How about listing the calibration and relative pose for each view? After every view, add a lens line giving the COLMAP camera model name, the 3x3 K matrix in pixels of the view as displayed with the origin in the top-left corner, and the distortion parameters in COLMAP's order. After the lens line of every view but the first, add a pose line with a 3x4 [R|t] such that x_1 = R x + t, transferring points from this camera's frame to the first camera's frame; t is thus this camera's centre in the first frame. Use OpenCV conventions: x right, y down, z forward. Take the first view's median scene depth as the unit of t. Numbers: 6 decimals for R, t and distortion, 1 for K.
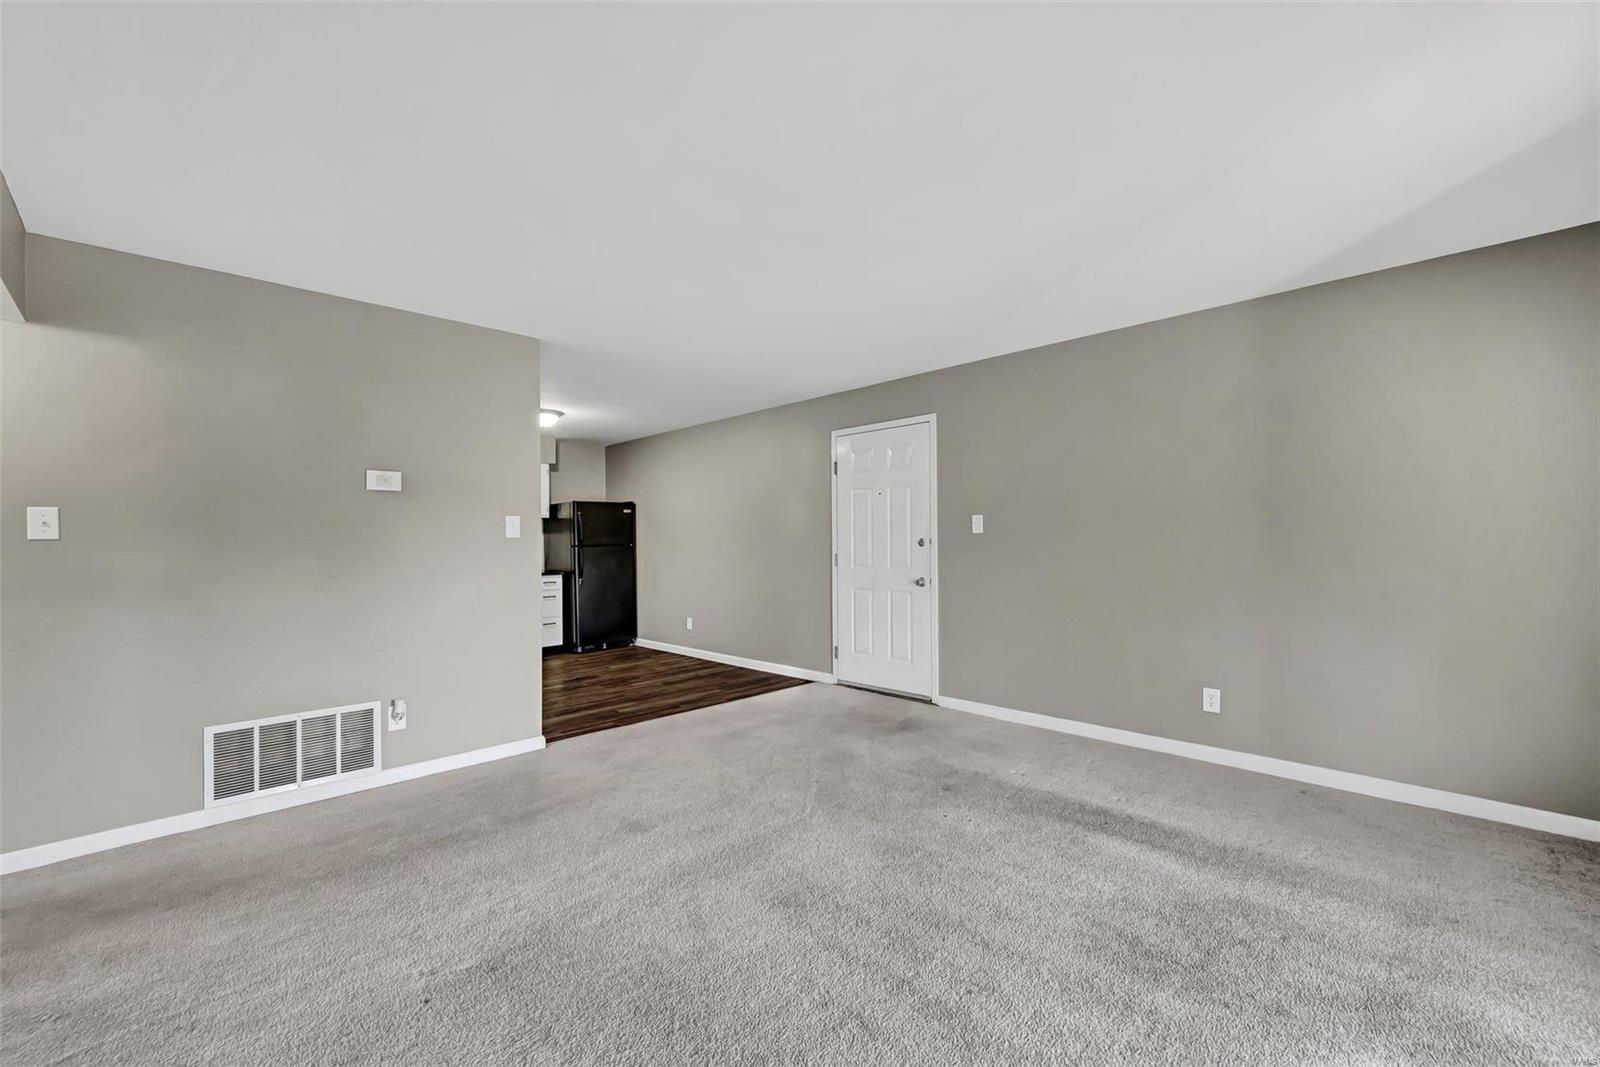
lens RADIAL K [[663.7, 0, 795.4], [0, 663.7, 542.1], [0, 0, 1]] dist [0.000166, 0.000011]
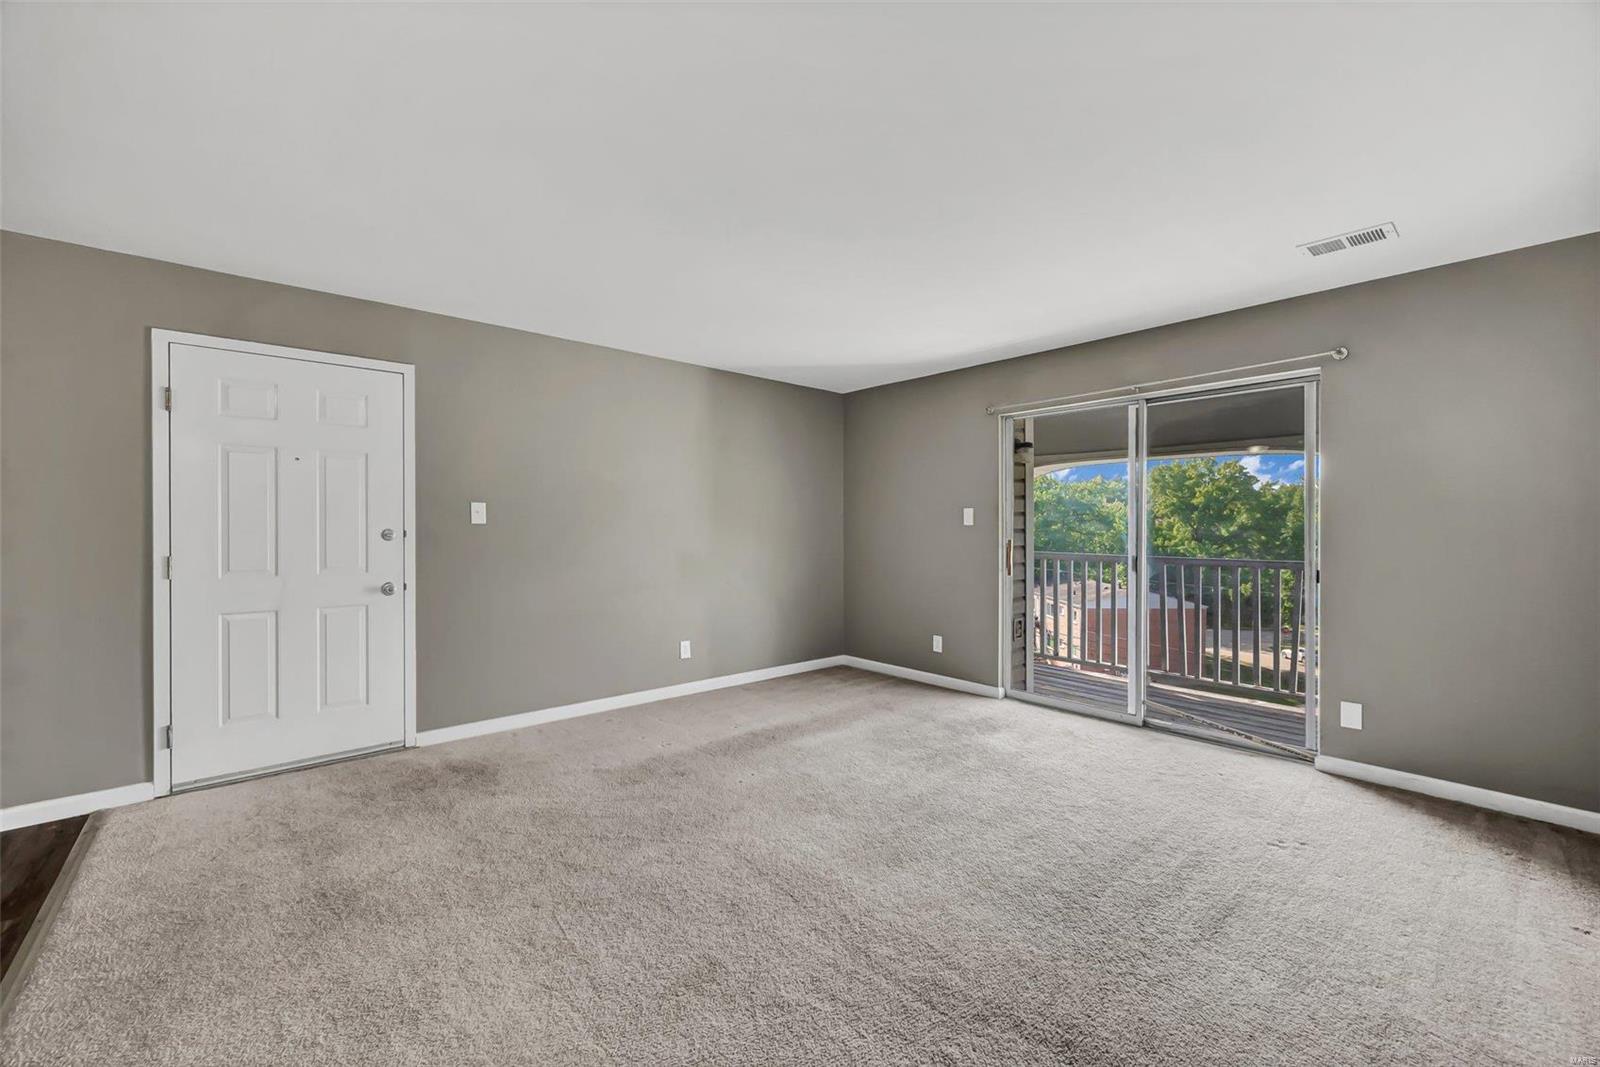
lens RADIAL K [[640.5, 0, 796.3], [0, 640.5, 538.6], [0, 0, 1]] dist [0.000254, 0.000069]
pose [[0.044144, 0.000092, 0.999025, -0.560918], [0.007973, 0.999968, -0.000444, 0.009781], [-0.998993, 0.007985, 0.044142, 0.587433]]
